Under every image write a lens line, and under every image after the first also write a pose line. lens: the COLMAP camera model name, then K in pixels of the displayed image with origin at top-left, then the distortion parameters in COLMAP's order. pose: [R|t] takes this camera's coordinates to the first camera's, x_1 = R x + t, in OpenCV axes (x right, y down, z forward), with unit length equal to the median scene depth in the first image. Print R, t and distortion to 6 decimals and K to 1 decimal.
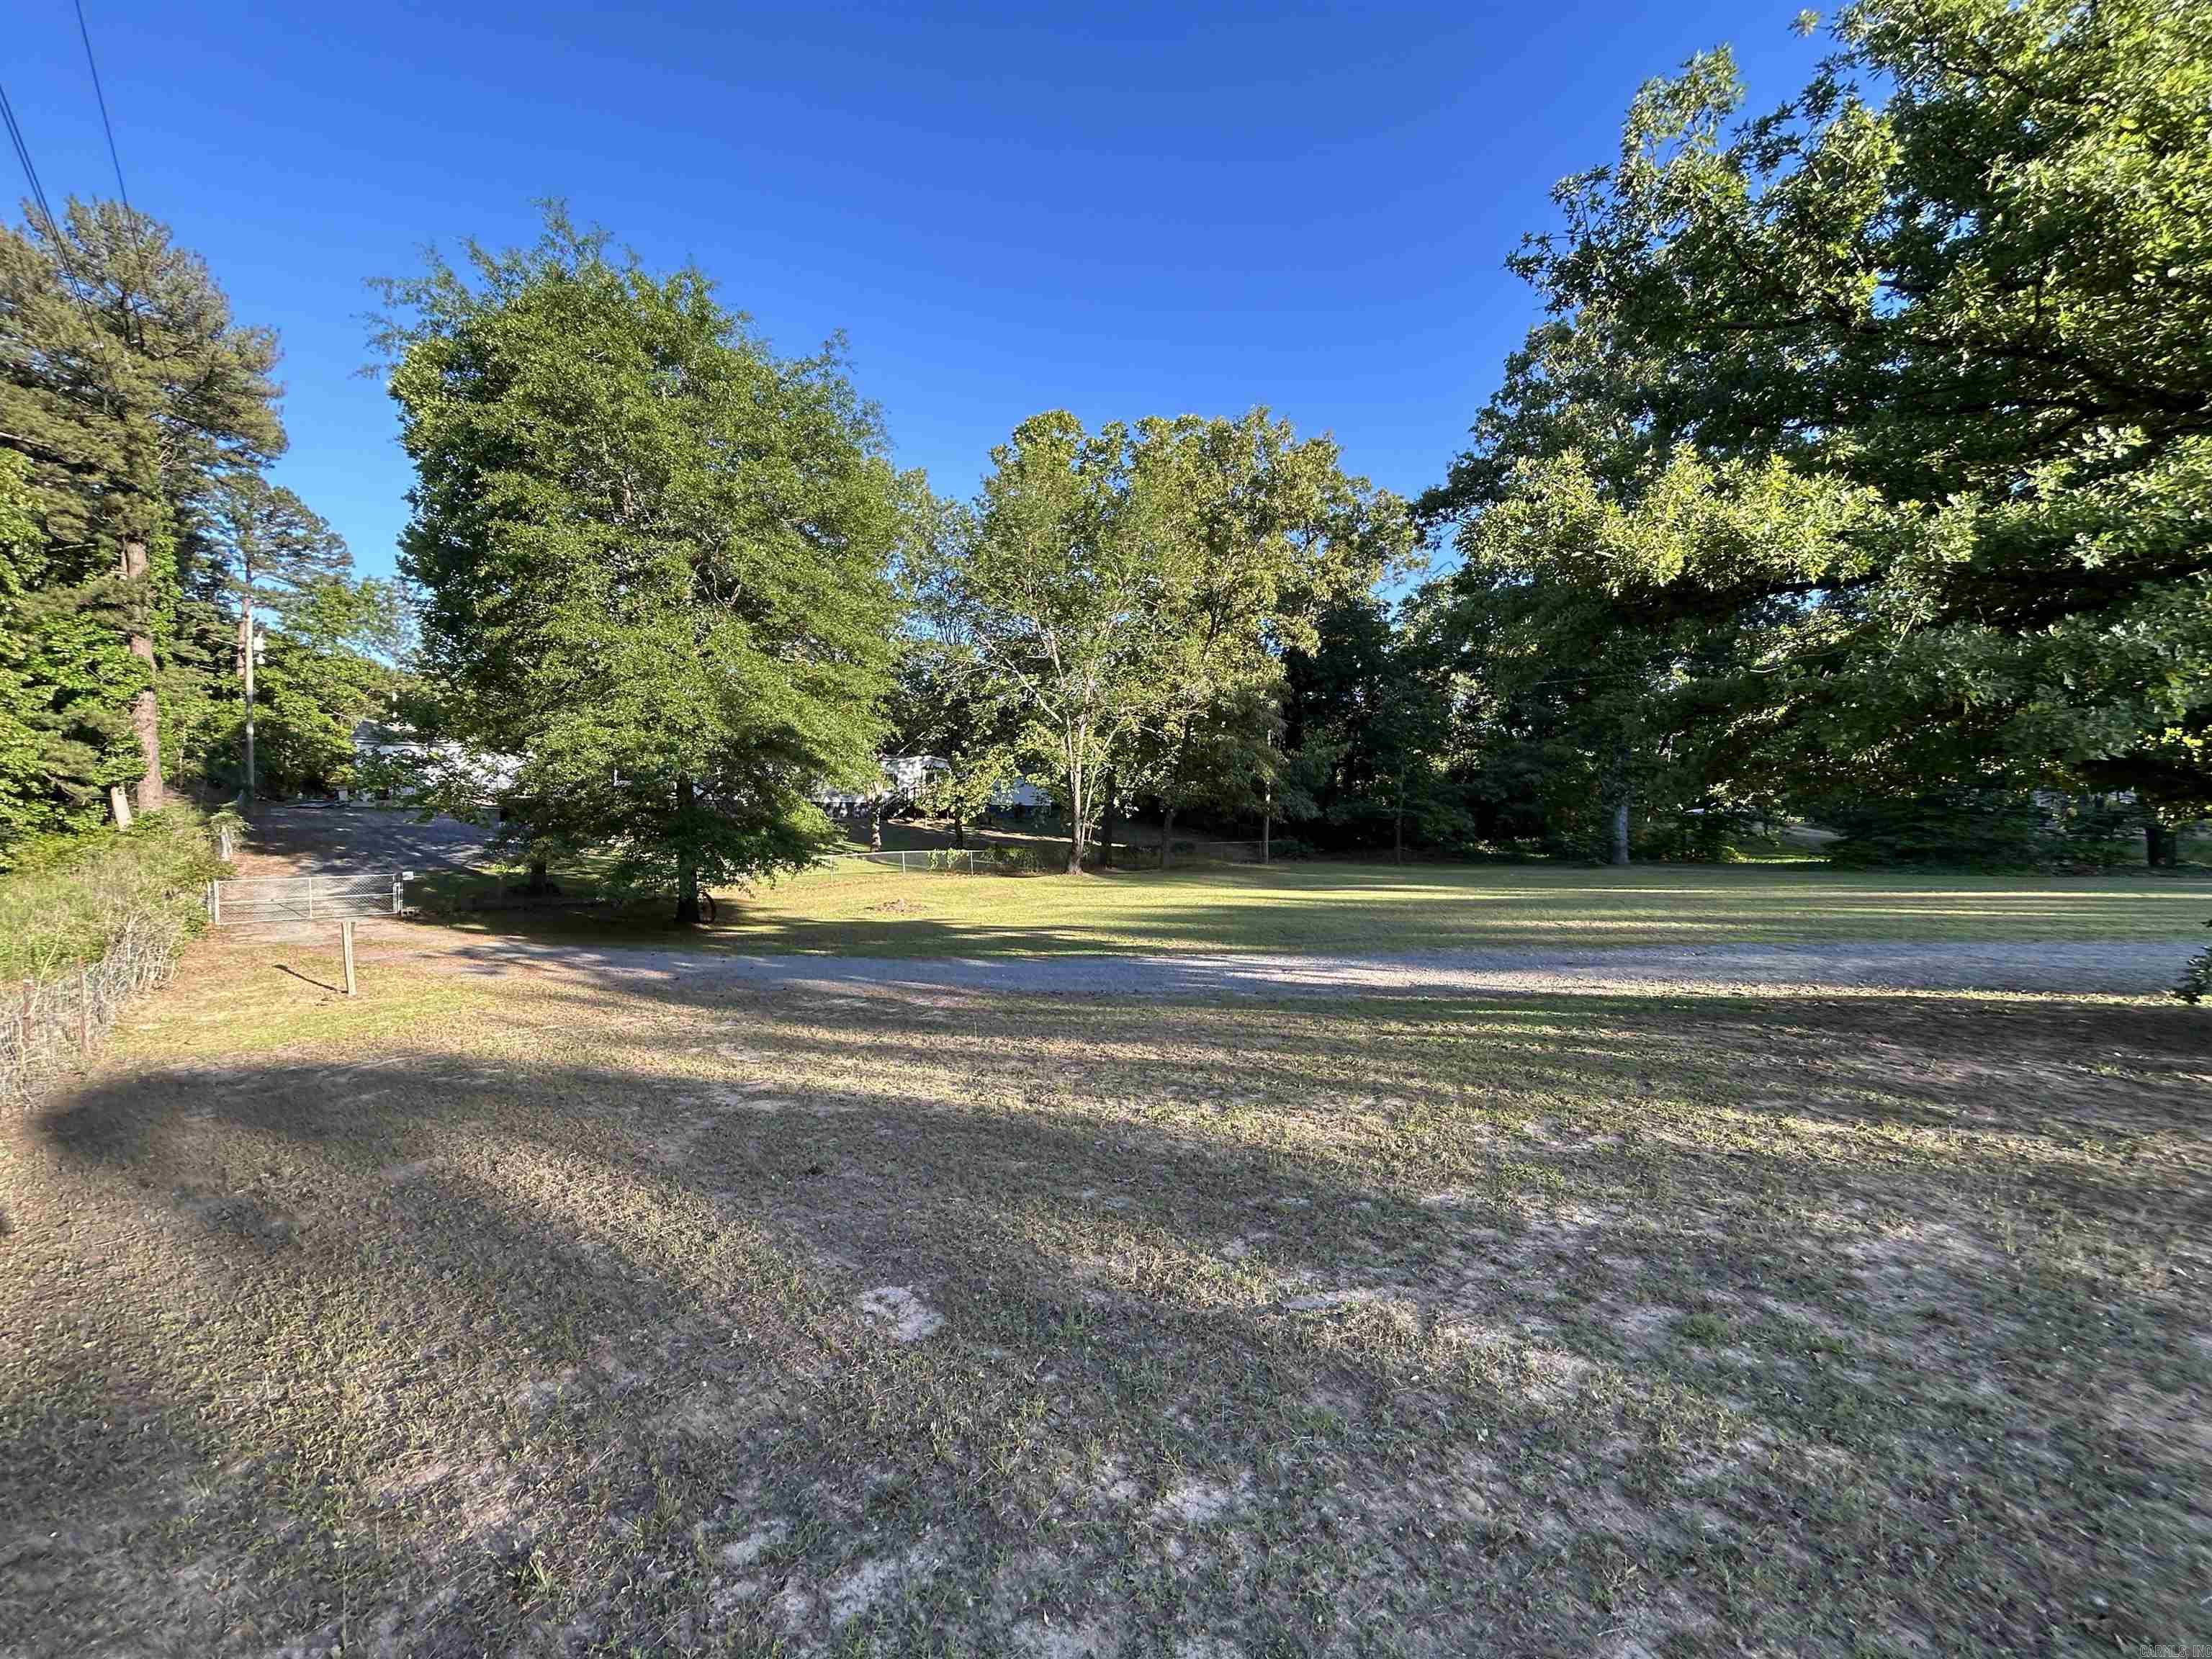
lens RADIAL K [[892.8, 0, 1106.0], [0, 892.8, 829.5], [0, 0, 1]] dist [0.000111, -0.000039]
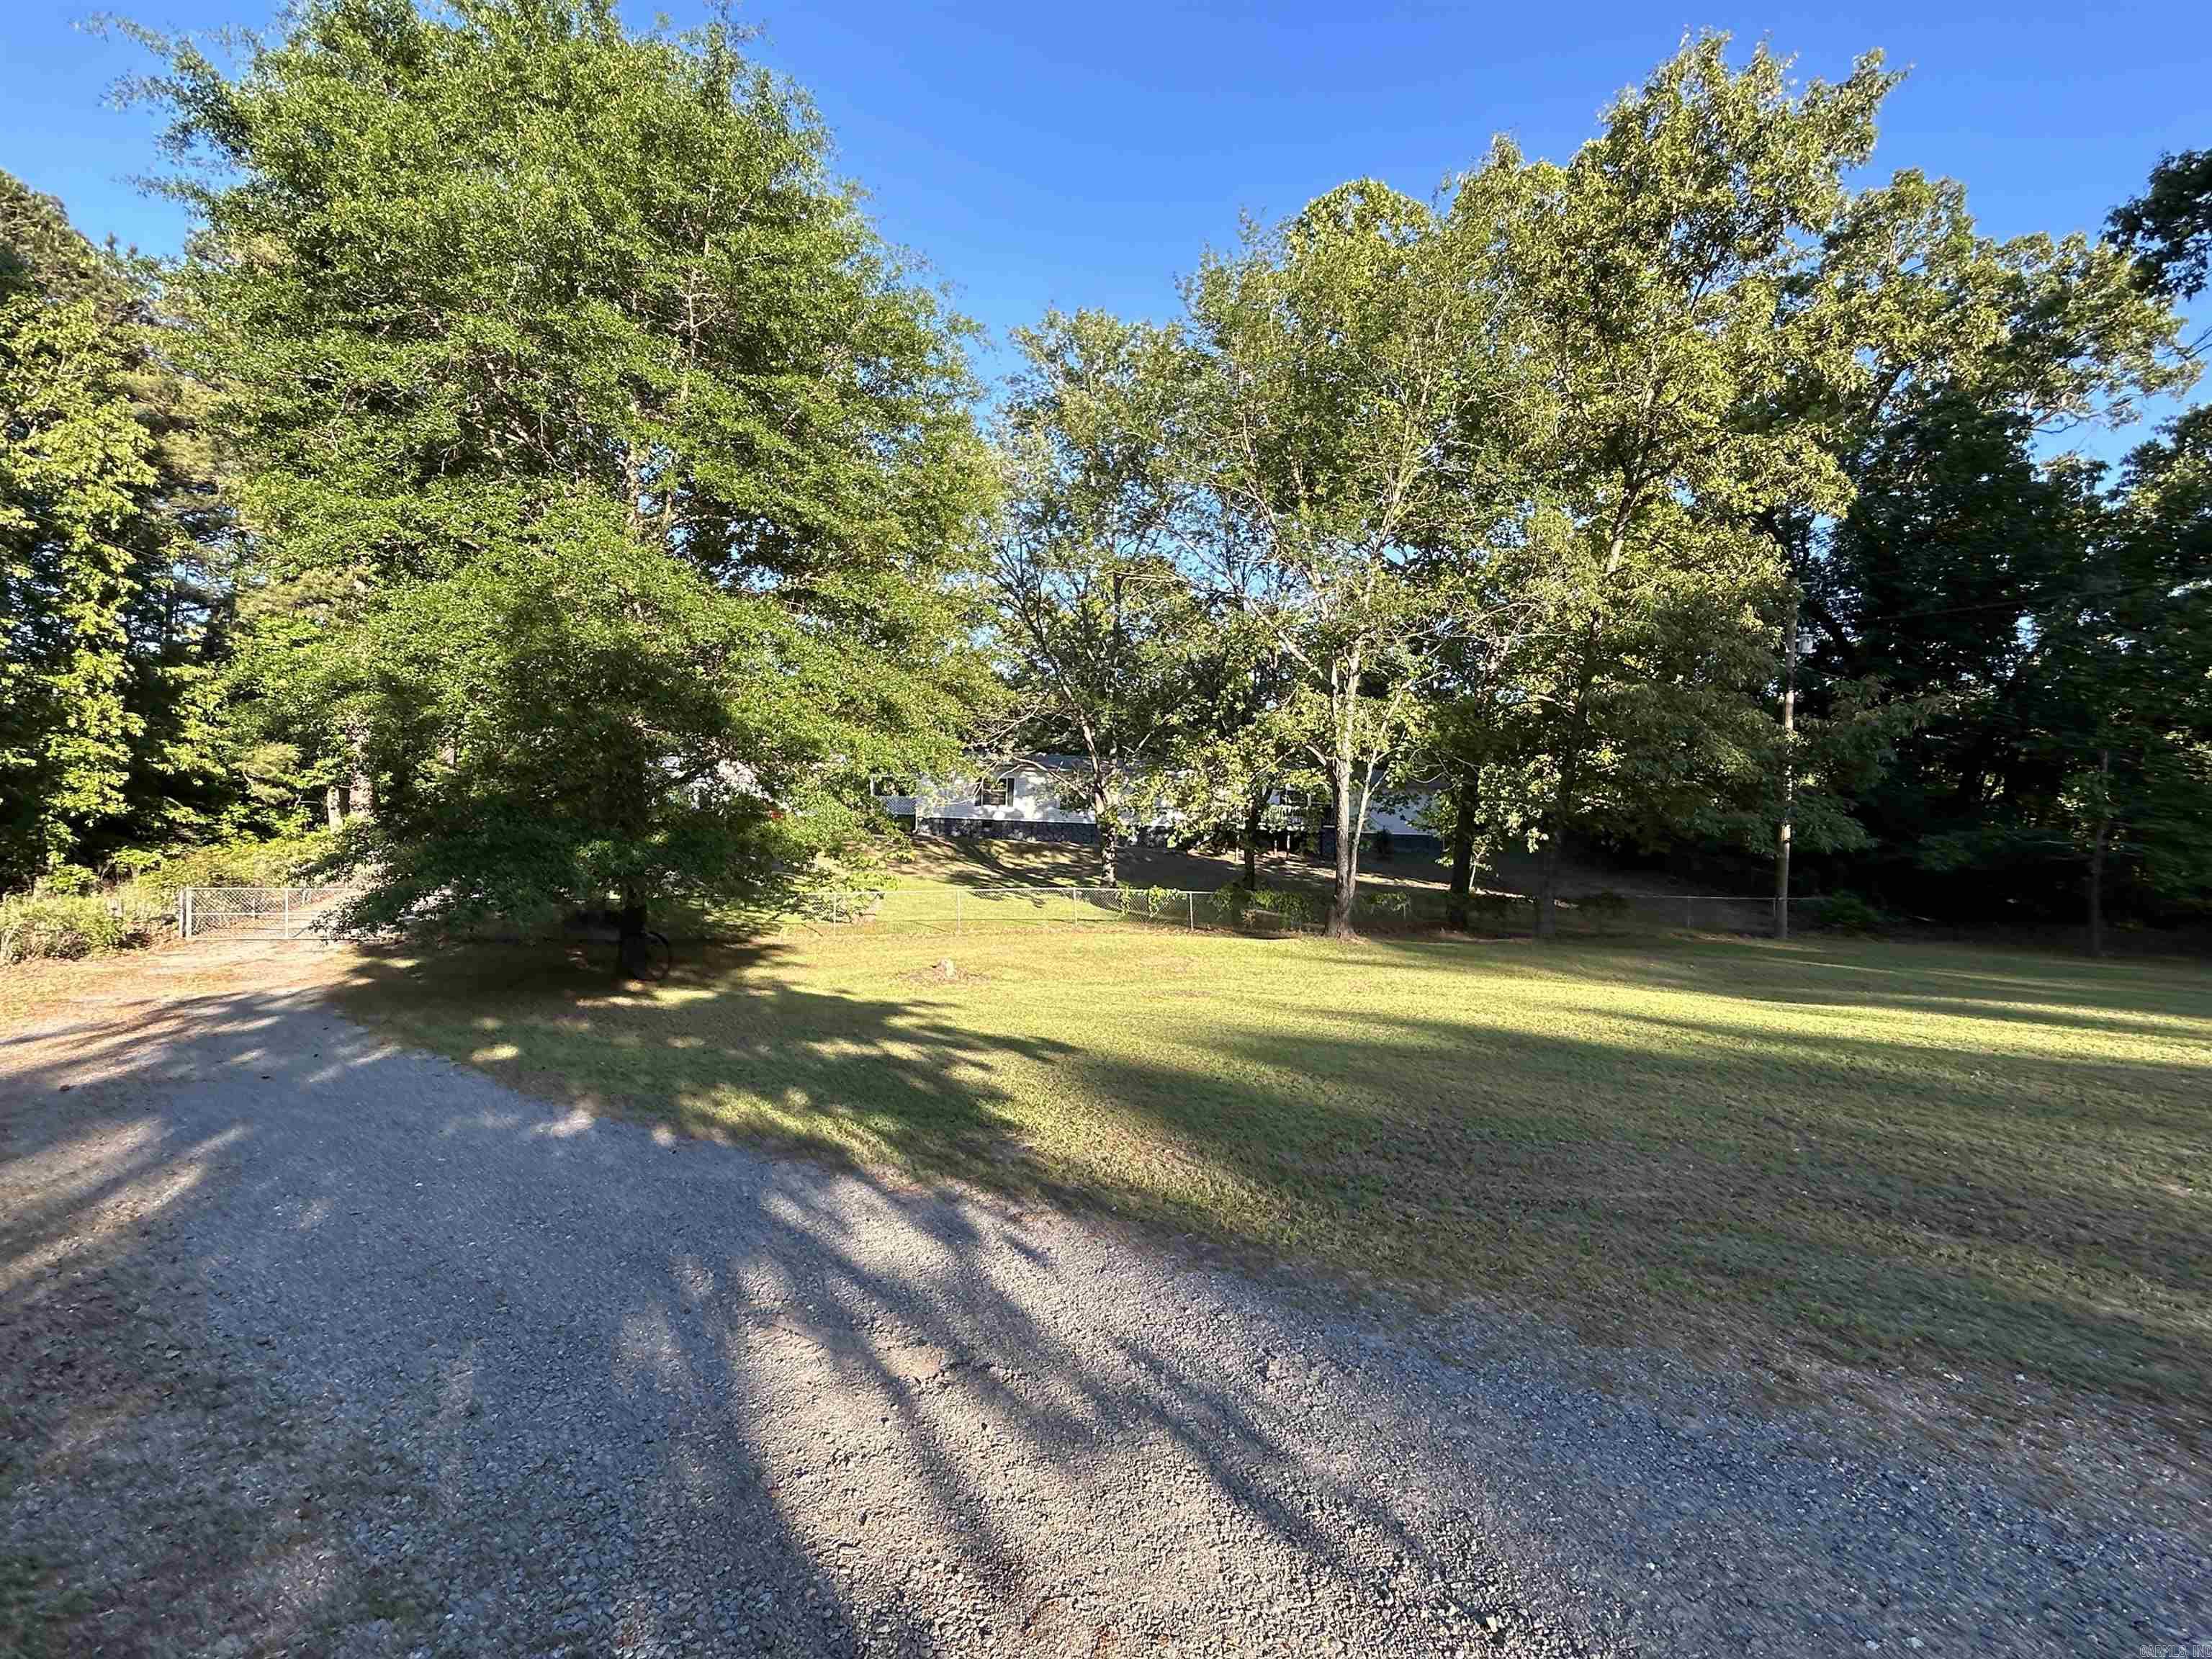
lens RADIAL K [[1075.4, 0, 1106.0], [0, 1075.4, 829.5], [0, 0, 1]] dist [-0.001631, -0.000330]
pose [[0.890715, 0.009448, -0.454464, 0.136346], [-0.029688, 0.998859, -0.037420, 0.010586], [0.453592, 0.046823, 0.889979, 0.286203]]
